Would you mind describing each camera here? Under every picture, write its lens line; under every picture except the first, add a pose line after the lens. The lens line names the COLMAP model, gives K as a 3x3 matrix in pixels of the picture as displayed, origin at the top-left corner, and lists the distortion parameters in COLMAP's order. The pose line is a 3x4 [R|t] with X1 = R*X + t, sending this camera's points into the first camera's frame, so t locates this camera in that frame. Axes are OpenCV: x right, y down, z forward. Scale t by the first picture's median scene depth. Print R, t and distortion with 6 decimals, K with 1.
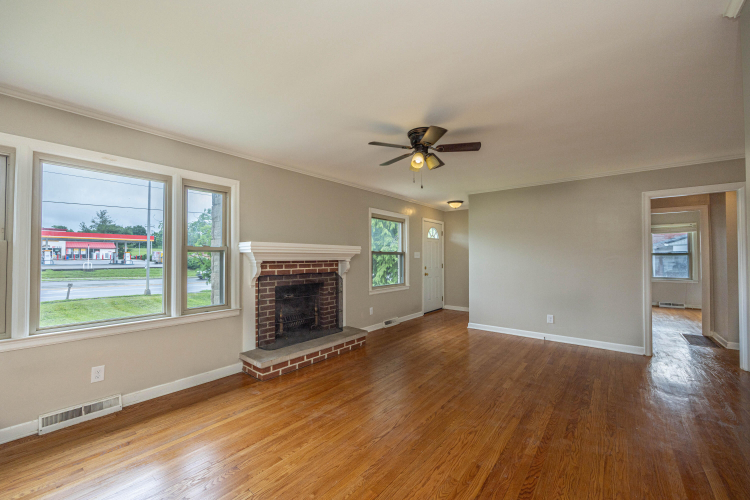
lens RADIAL K [[294.6, 0, 377.3], [0, 294.6, 254.0], [0, 0, 1]] dist [-0.000066, -0.000143]
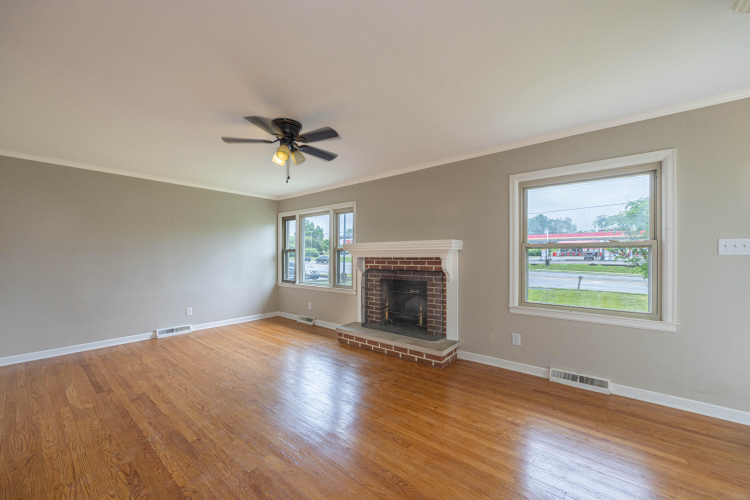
lens RADIAL K [[294.6, 0, 377.3], [0, 294.6, 254.0], [0, 0, 1]] dist [-0.000066, -0.000143]
pose [[-0.015714, -0.002984, -0.999872, 0.866516], [0.015289, 0.999878, -0.003224, 0.013149], [0.999760, -0.015338, -0.015666, 1.014368]]
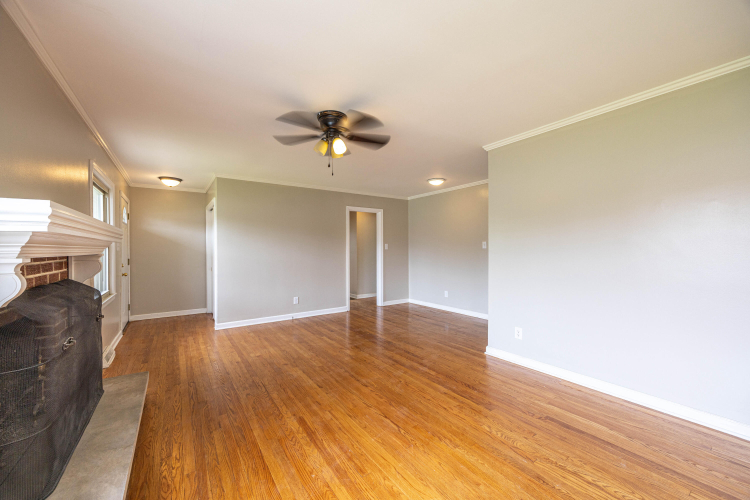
lens RADIAL K [[282.5, 0, 375.0], [0, 282.5, 250.0], [0, 0, 1]] dist [0.000029, -0.000039]
pose [[0.293939, -0.005130, 0.955810, -0.532645], [-0.005227, 0.999962, 0.006975, 0.007330], [-0.955810, -0.007046, 0.293901, 0.461160]]
